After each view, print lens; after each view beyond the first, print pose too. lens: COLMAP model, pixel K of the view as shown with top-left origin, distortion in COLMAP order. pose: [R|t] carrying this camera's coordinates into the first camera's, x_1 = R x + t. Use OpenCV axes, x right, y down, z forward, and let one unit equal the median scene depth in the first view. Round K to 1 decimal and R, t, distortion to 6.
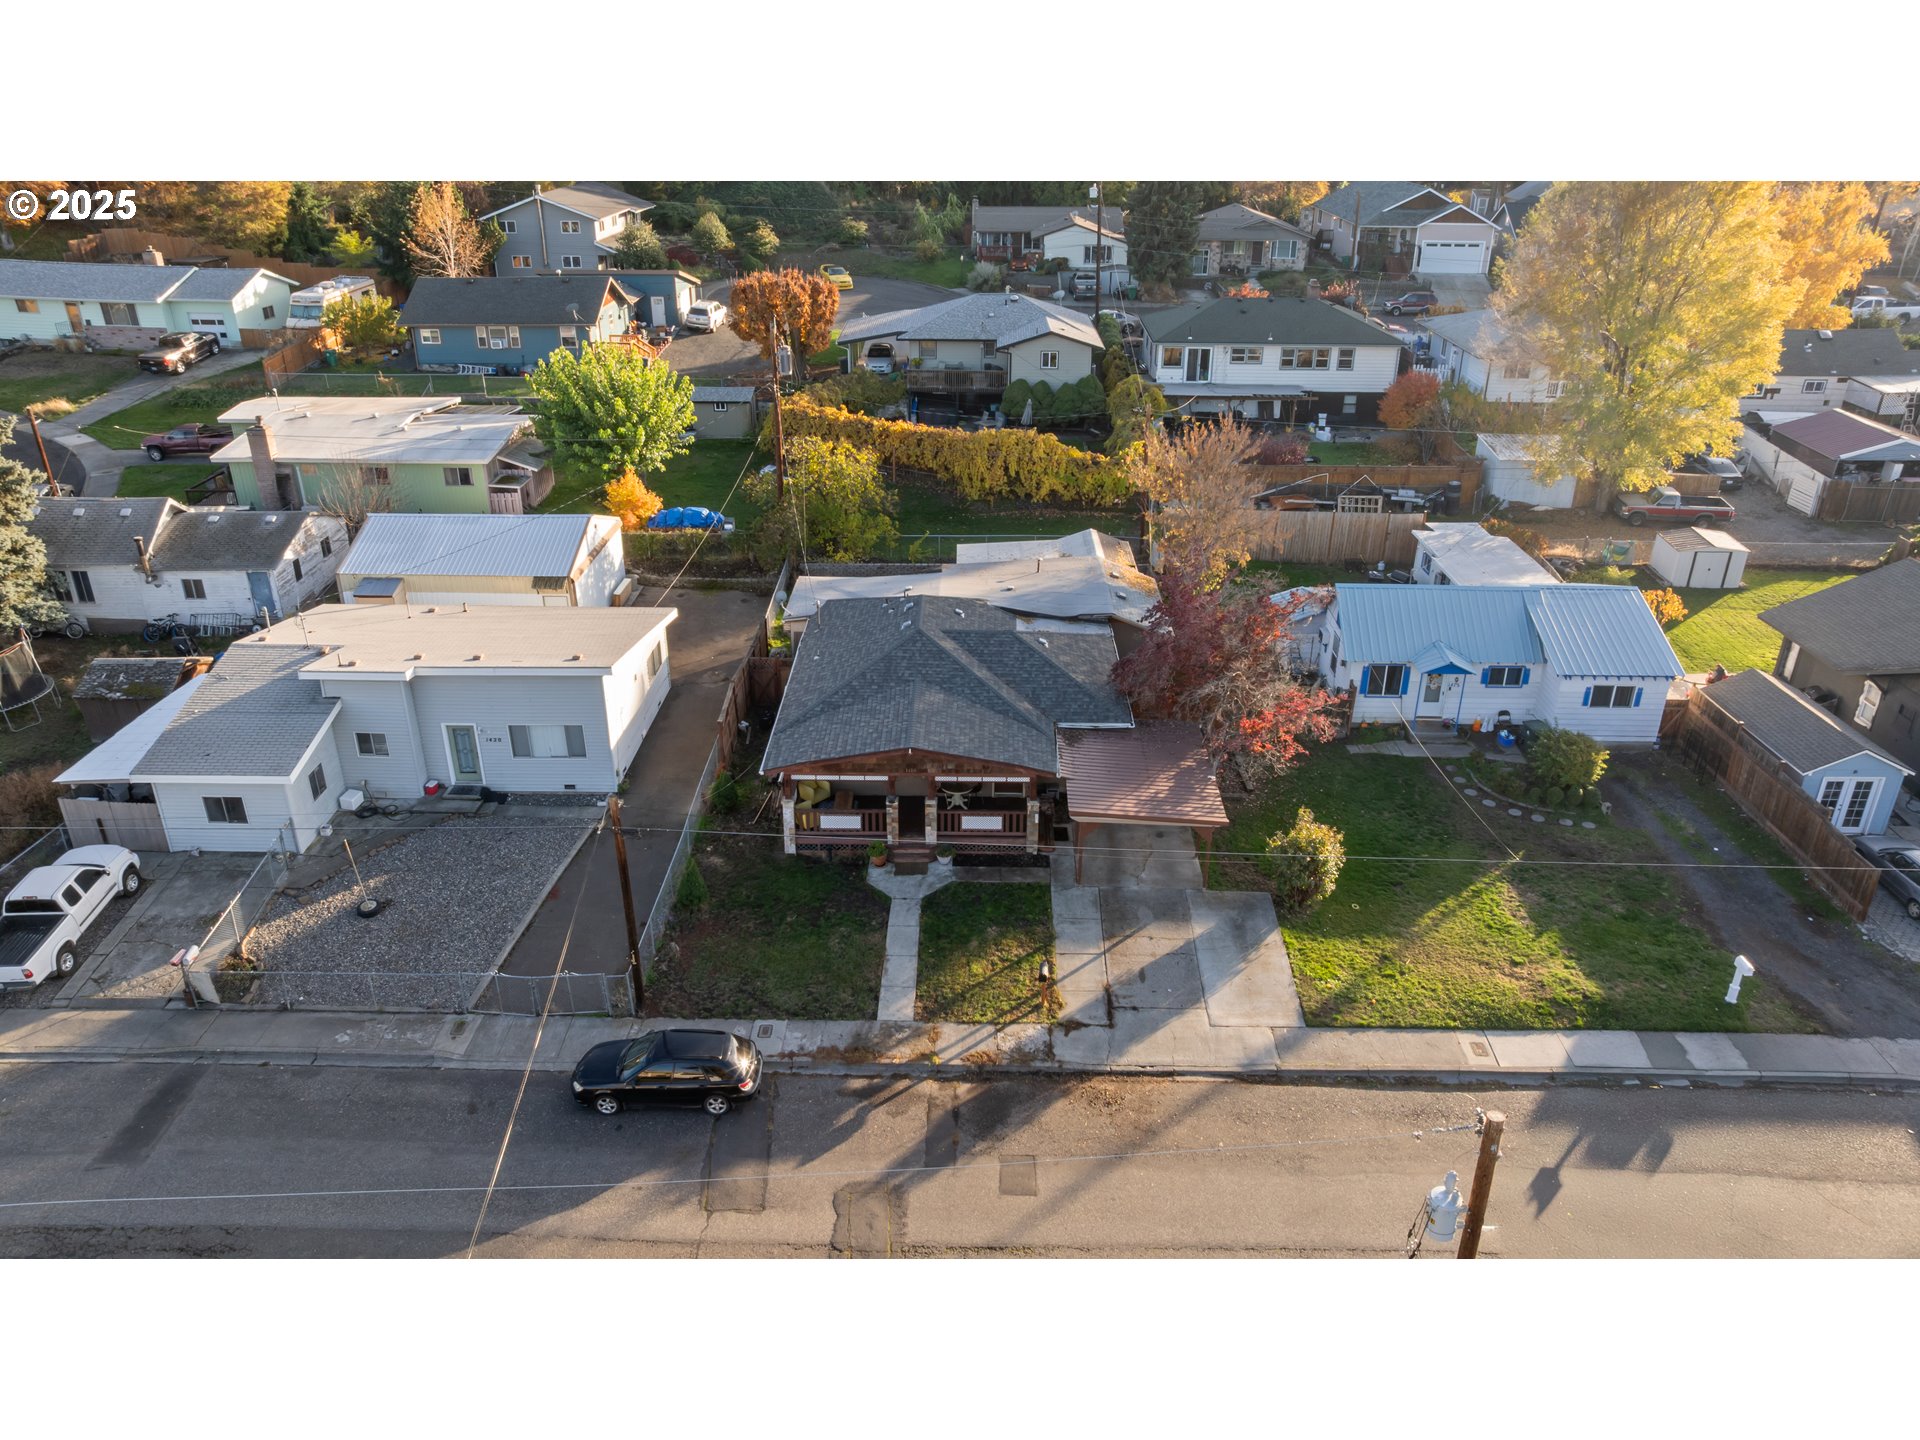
lens RADIAL K [[1432.2, 0, 960.0], [0, 1432.2, 720.0], [0, 0, 1]] dist [0.004315, 0.004044]
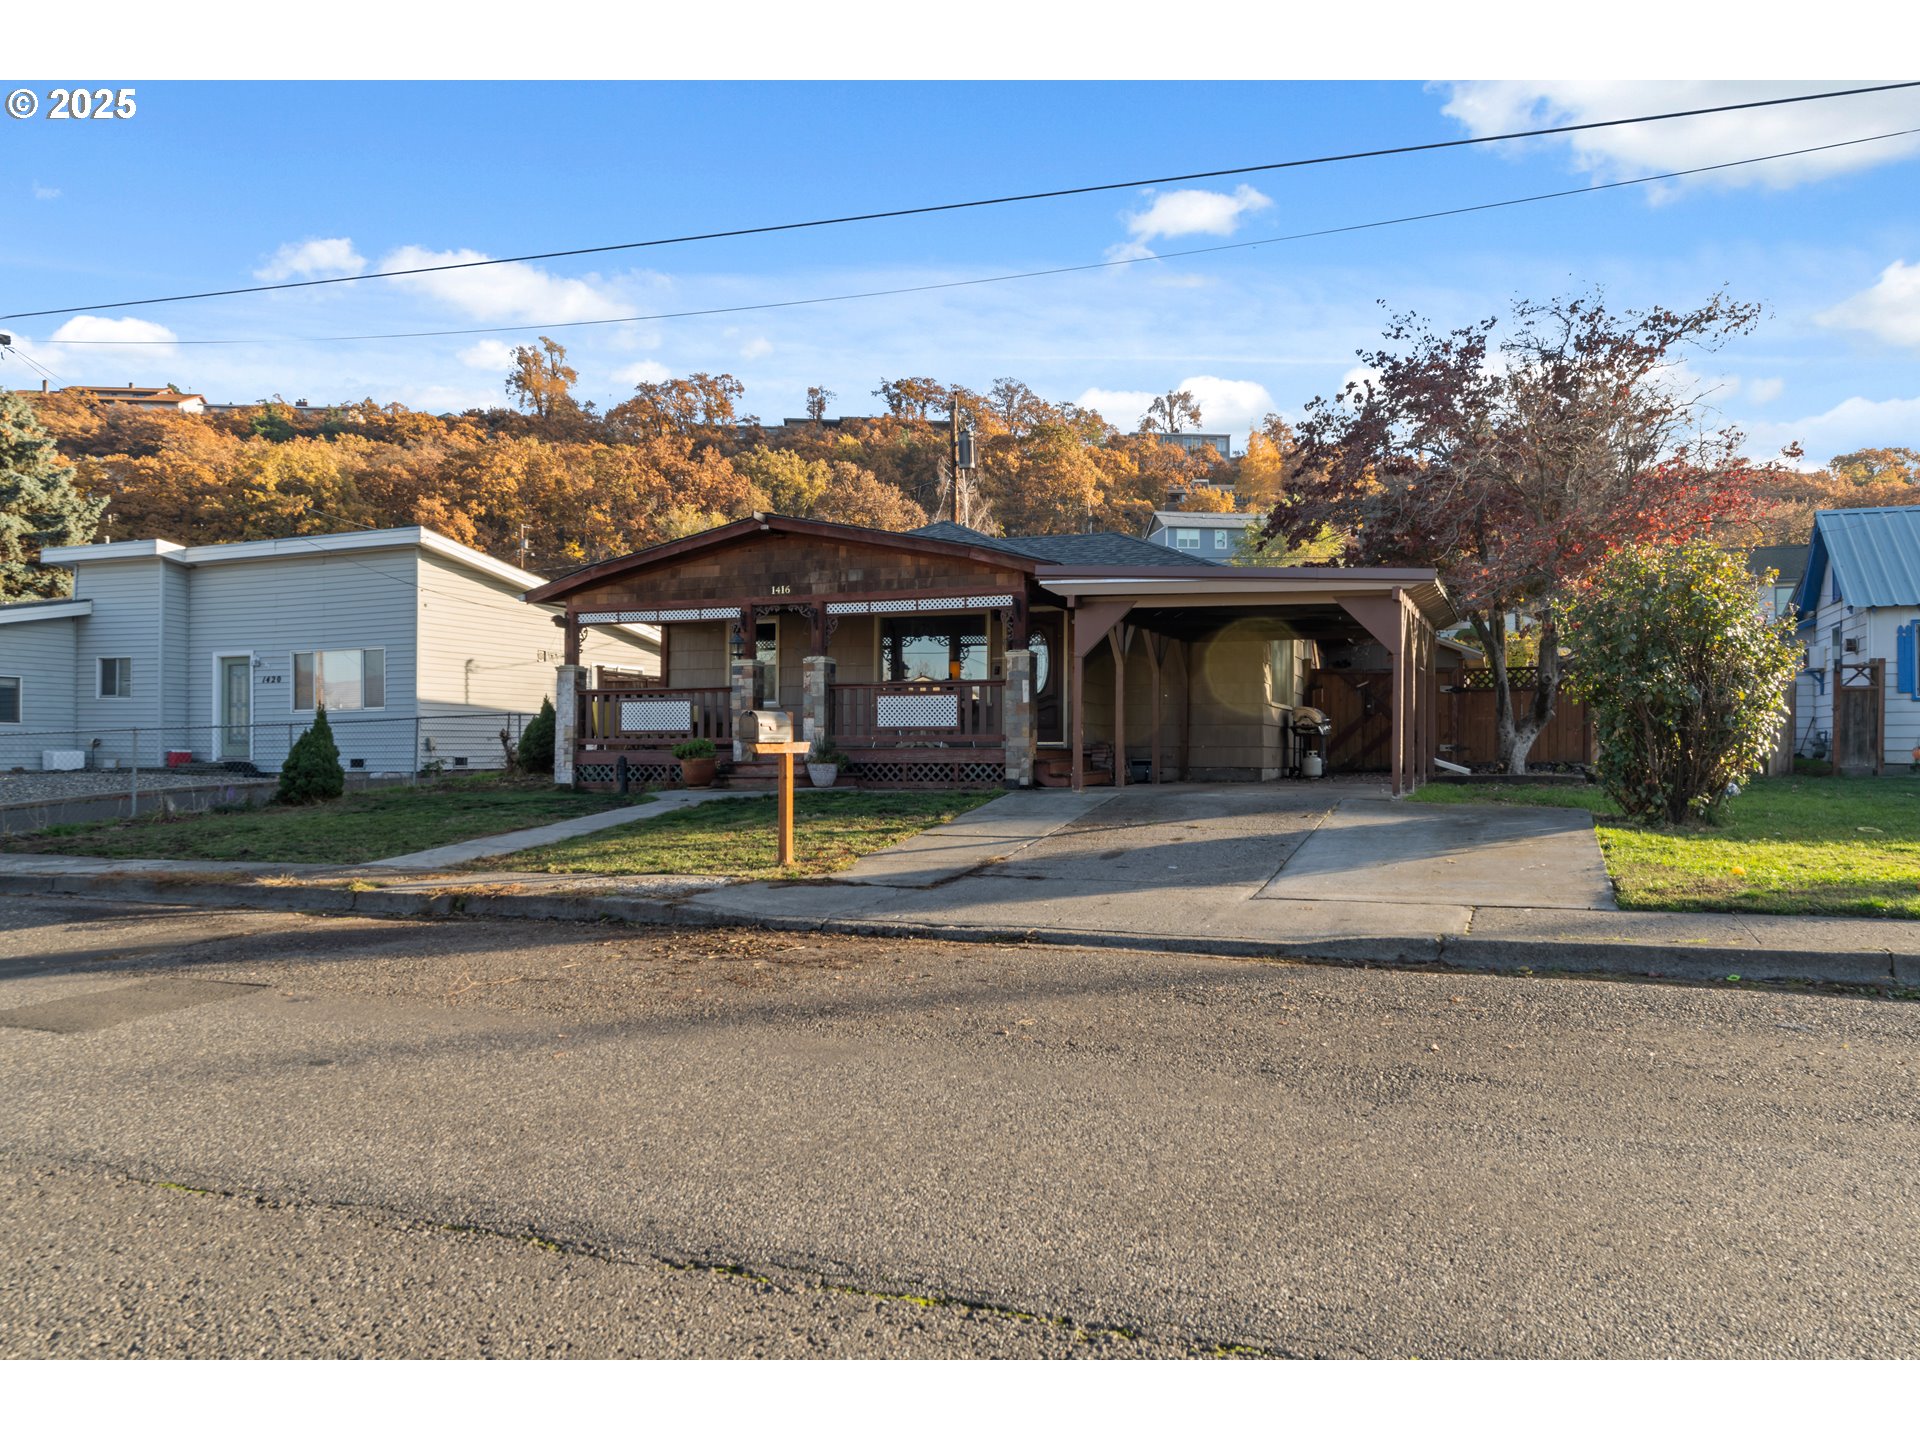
lens RADIAL K [[1432.2, 0, 960.0], [0, 1432.2, 720.0], [0, 0, 1]] dist [0.004315, 0.004044]
pose [[0.932449, -0.014806, -0.360999, 0.143125], [-0.148815, 0.894731, -0.421083, 0.196016], [0.329231, 0.446361, 0.832087, 0.459261]]
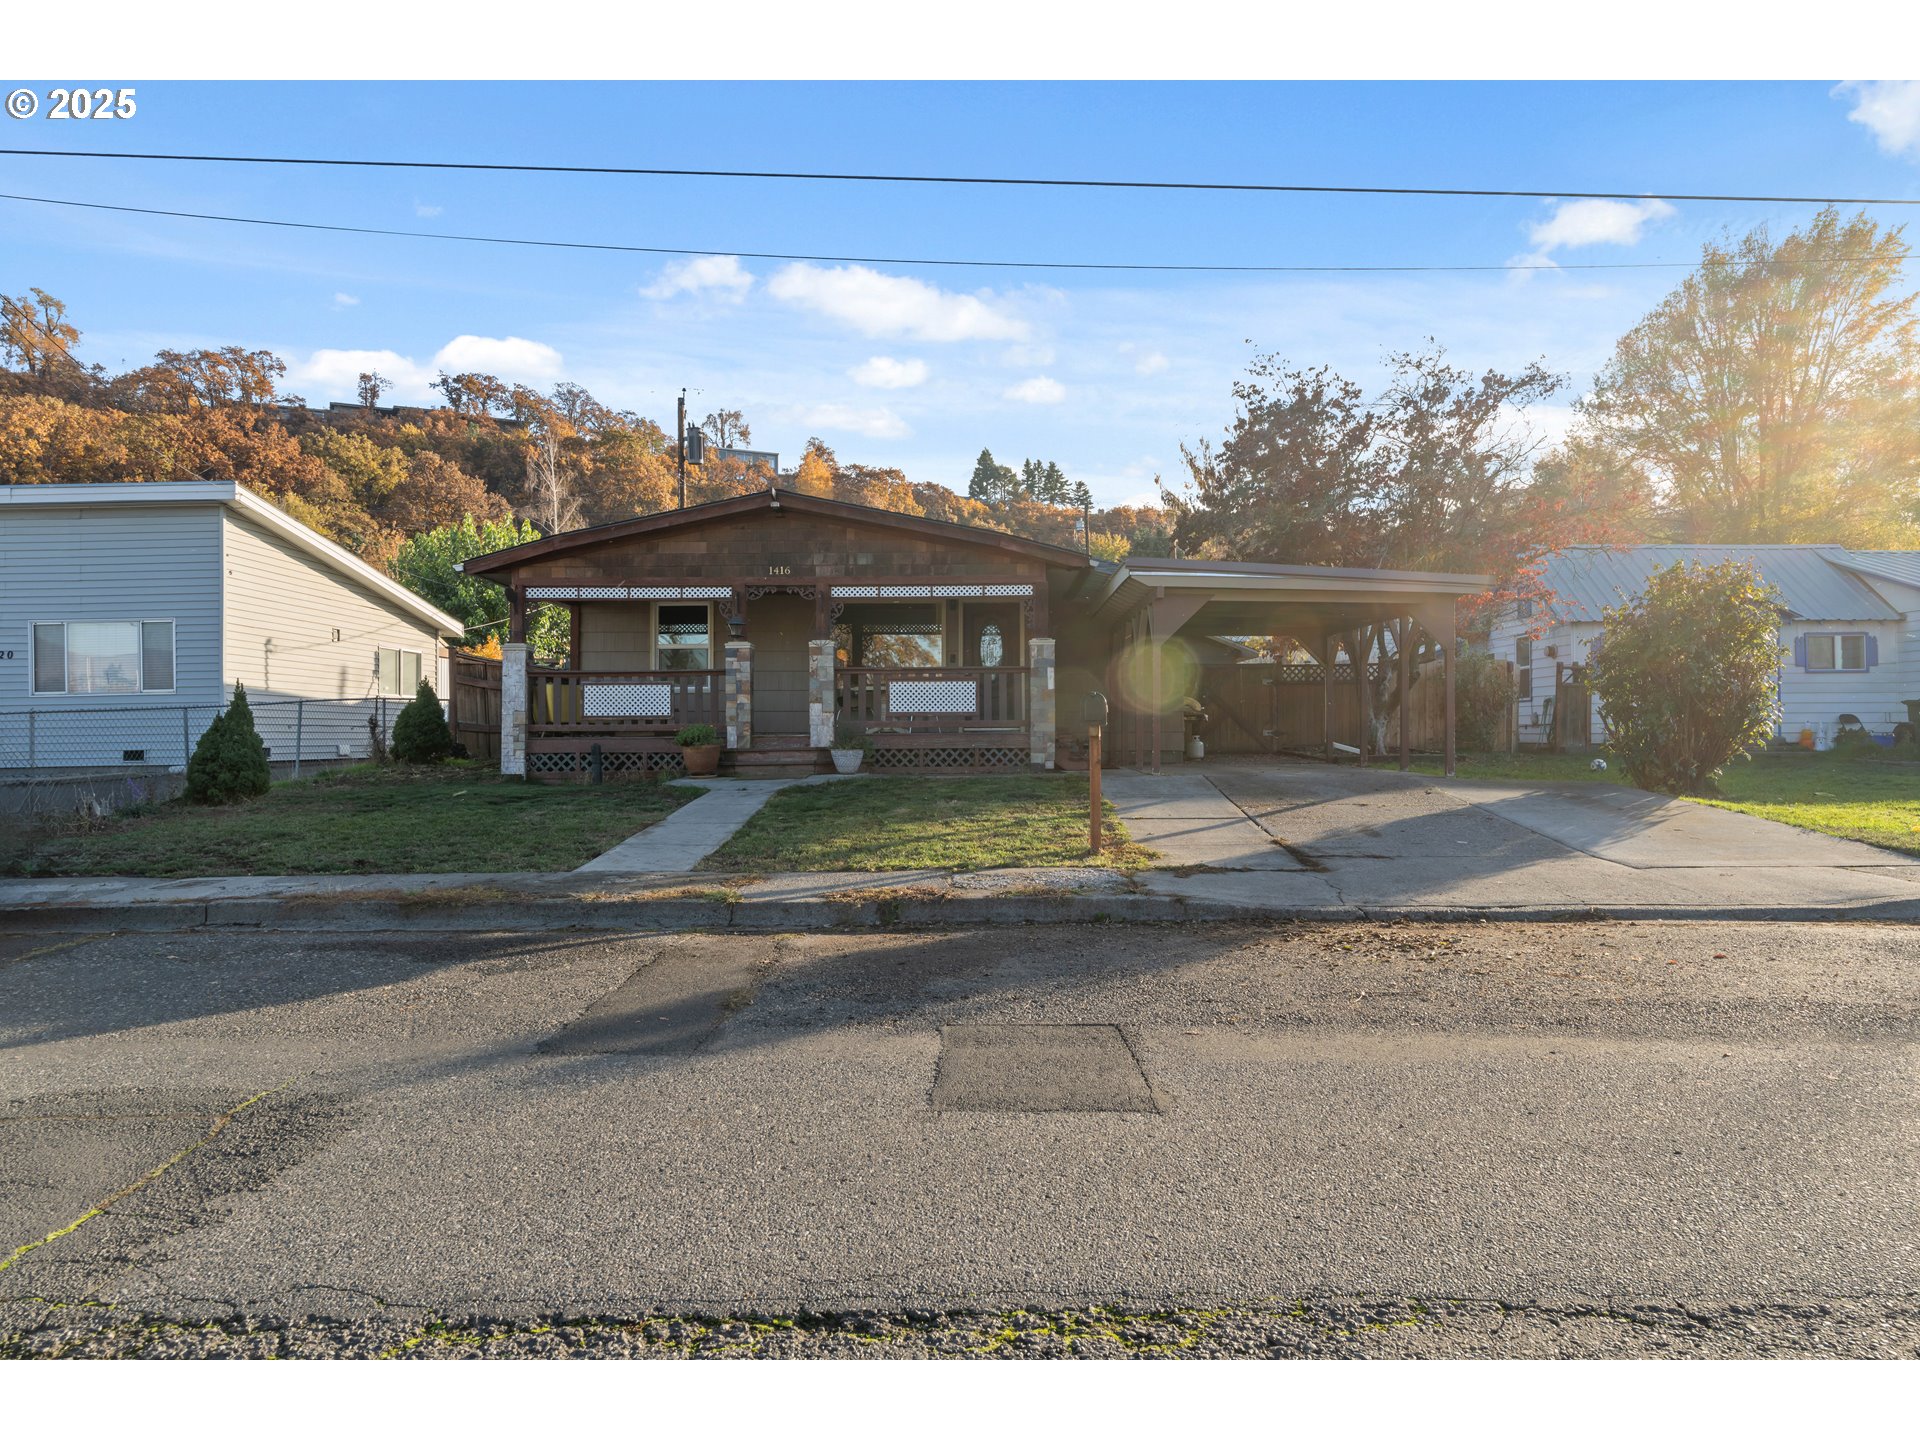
lens RADIAL K [[1288.4, 0, 960.0], [0, 1288.4, 720.0], [0, 0, 1]] dist [0.002884, -0.001105]
pose [[0.999920, -0.011646, 0.005015, 0.016207], [0.012664, 0.897315, -0.441210, 0.193211], [0.000639, 0.441238, 0.897390, 0.464338]]
